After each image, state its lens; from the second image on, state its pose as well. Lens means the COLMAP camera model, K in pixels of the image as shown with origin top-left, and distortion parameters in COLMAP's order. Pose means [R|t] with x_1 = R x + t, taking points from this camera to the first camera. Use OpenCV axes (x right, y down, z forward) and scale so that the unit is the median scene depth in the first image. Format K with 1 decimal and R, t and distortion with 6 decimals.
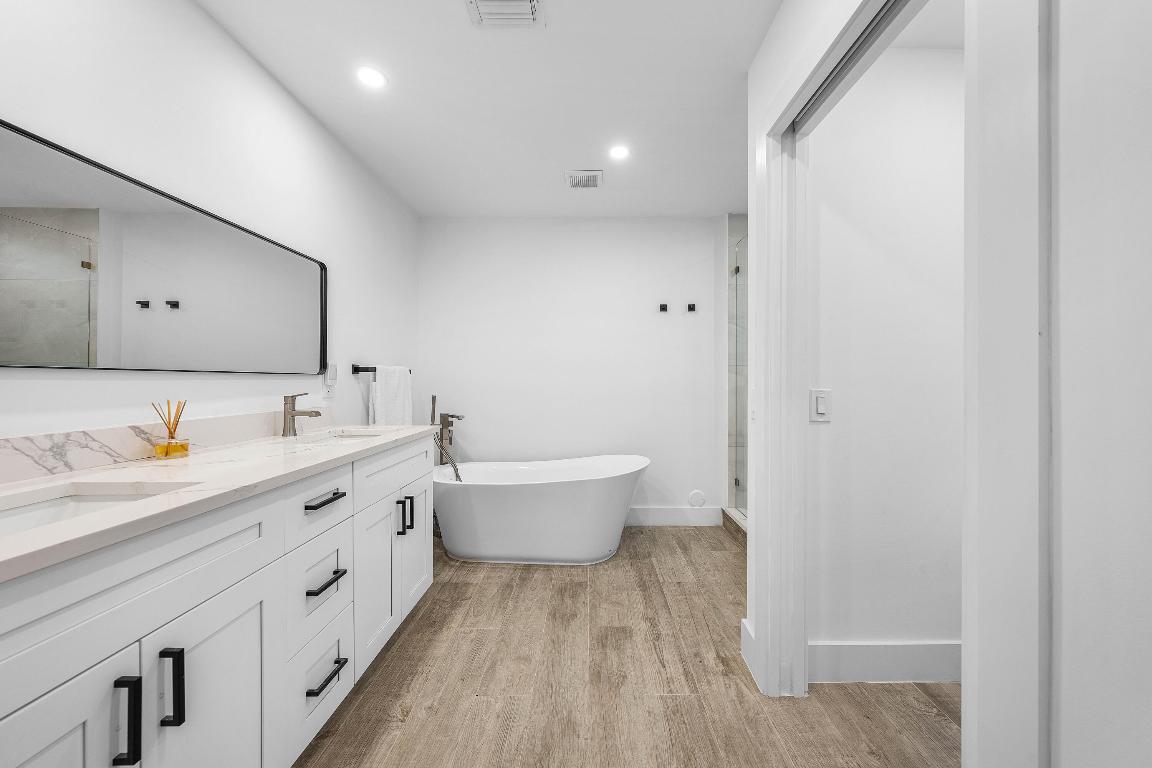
lens RADIAL K [[404.7, 0, 578.2], [0, 404.7, 381.7], [0, 0, 1]] dist [-0.000677, -0.000844]
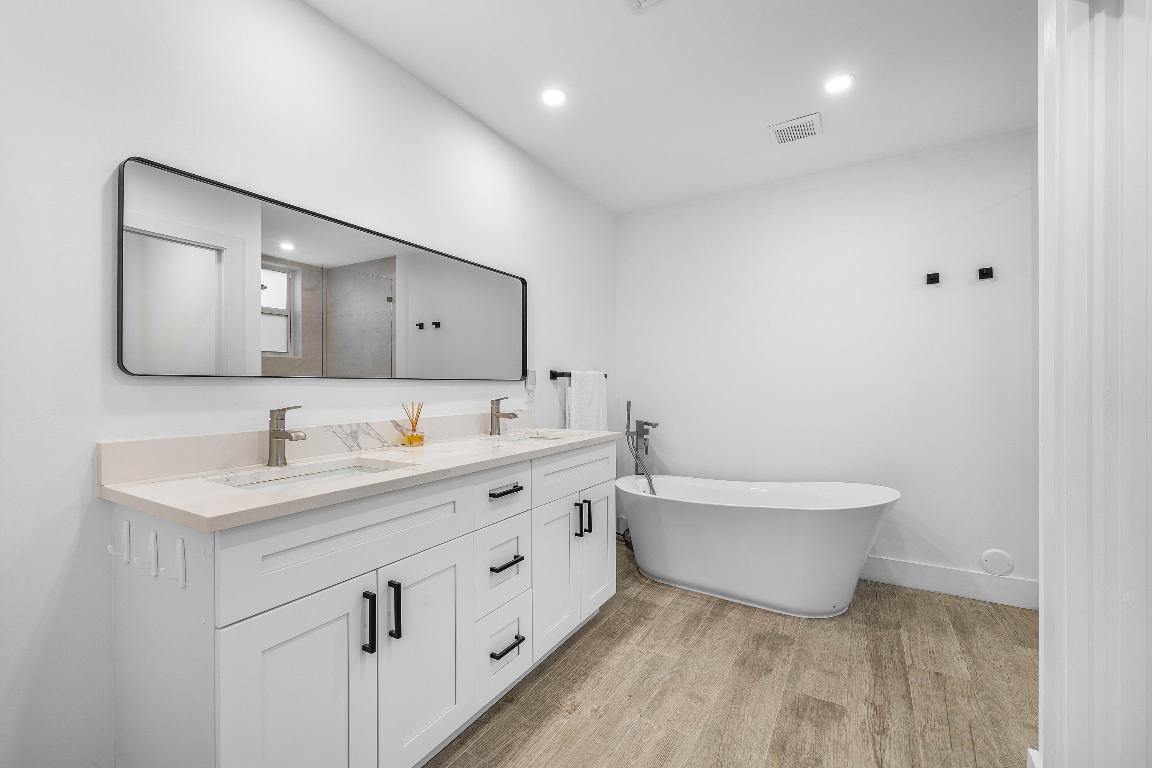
lens RADIAL K [[479.5, 0, 576.1], [0, 479.5, 386.5], [0, 0, 1]] dist [-0.001578, -0.000580]
pose [[0.853699, -0.004700, -0.520746, 0.166222], [0.004952, 0.999987, -0.000907, 0.000714], [0.520744, -0.001805, 0.853711, -0.031427]]
